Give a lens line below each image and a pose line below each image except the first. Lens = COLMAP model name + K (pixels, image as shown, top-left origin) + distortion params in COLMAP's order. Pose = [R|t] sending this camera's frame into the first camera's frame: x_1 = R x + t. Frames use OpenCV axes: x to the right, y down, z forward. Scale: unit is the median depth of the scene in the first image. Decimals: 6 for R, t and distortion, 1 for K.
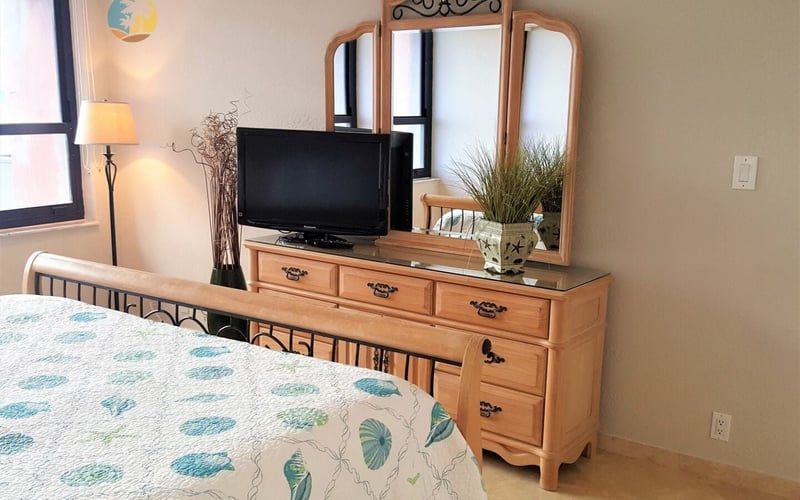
lens RADIAL K [[783.1, 0, 383.1], [0, 783.1, 255.4], [0, 0, 1]] dist [0.164267, -0.331228]
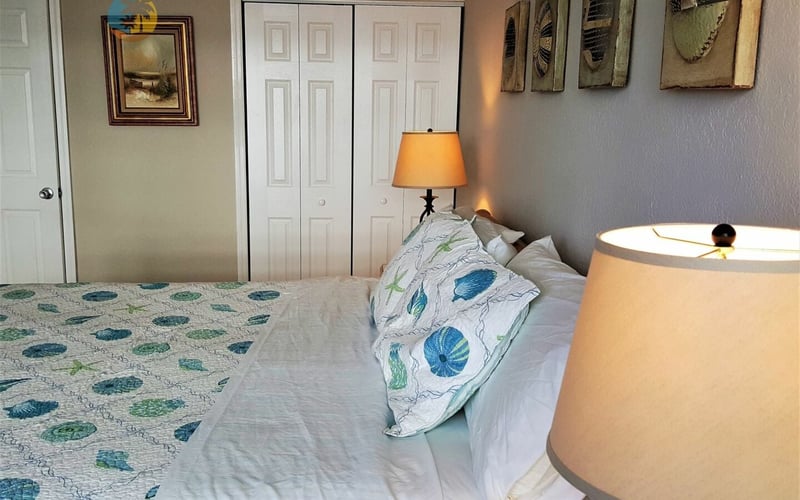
lens RADIAL K [[783.1, 0, 383.1], [0, 783.1, 255.4], [0, 0, 1]] dist [0.164267, -0.331228]
pose [[-0.594983, -0.172938, 0.784913, -1.017382], [0.128721, 0.943469, 0.305446, -0.155953], [-0.793364, 0.282770, -0.539087, 0.788100]]
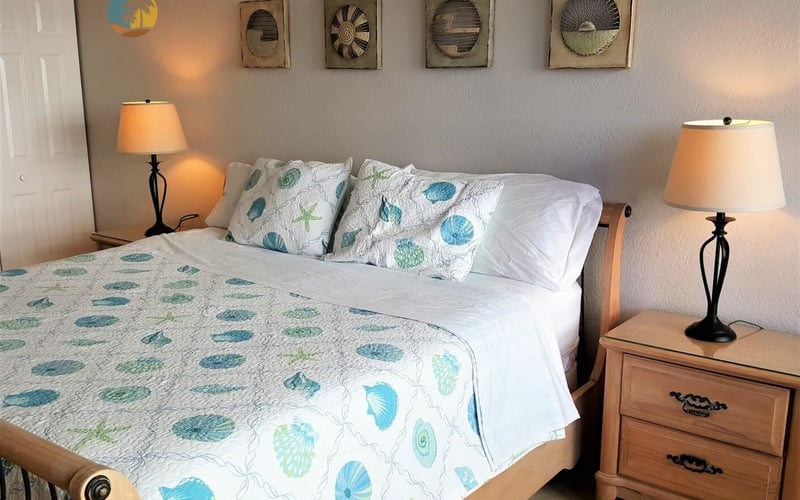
lens RADIAL K [[804.9, 0, 392.7], [0, 804.9, 261.6], [0, 0, 1]] dist [0.174035, -0.346671]
pose [[-0.998422, -0.022077, 0.051631, -0.603373], [0.000370, 0.916859, 0.399210, -0.256283], [-0.056152, 0.398600, -0.915404, 1.339794]]
